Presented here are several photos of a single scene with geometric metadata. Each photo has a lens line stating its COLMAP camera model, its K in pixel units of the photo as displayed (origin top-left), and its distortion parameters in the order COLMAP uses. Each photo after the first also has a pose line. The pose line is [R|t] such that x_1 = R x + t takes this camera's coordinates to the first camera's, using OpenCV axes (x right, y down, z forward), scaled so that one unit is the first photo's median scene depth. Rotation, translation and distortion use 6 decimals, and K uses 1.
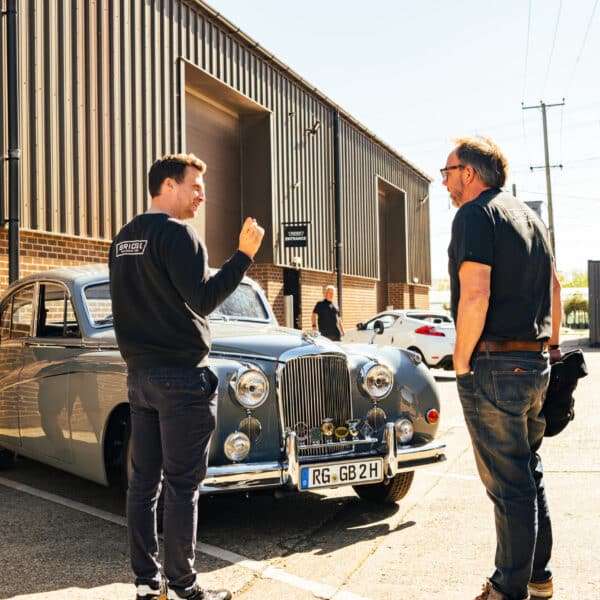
lens RADIAL K [[956.6, 0, 299.3], [0, 956.6, 300.1], [0, 0, 1]] dist [-0.054472, 0.000000]
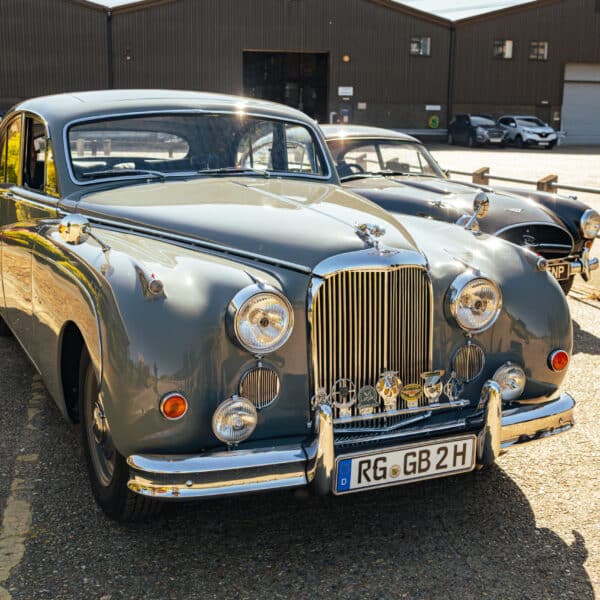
lens RADIAL K [[881.2, 0, 295.7], [0, 881.2, 294.9], [0, 0, 1]] dist [-0.017405, 0.000000]
pose [[0.992688, 0.053397, -0.108253, 0.027794], [-0.028991, 0.976052, 0.215596, -0.043108], [0.117173, -0.210882, 0.970464, 0.445819]]
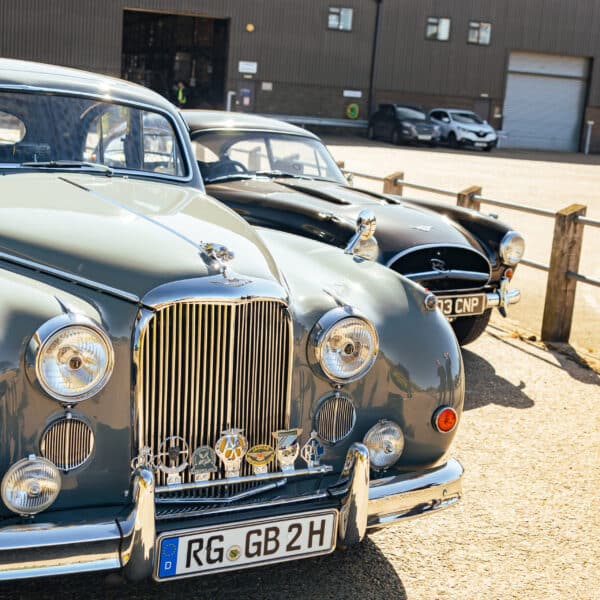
lens RADIAL K [[1074.6, 0, 295.4], [0, 1074.6, 305.7], [0, 0, 1]] dist [-0.014407, 0.000000]
pose [[0.995619, 0.093357, -0.005171, 0.057245], [-0.090382, 0.975106, 0.202484, -0.052263], [0.023946, -0.201130, 0.979272, 0.459987]]
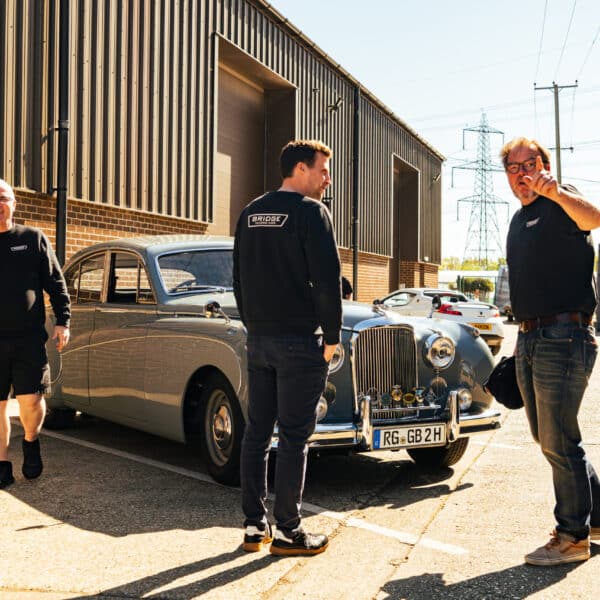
lens RADIAL K [[956.6, 0, 302.8], [0, 956.6, 305.2], [0, 0, 1]] dist [-0.054472, 0.000000]
pose [[0.999554, 0.029845, -0.000579, -0.076924], [-0.029811, 0.999058, 0.031543, 0.002527], [0.001519, -0.031512, 0.999502, -0.074724]]
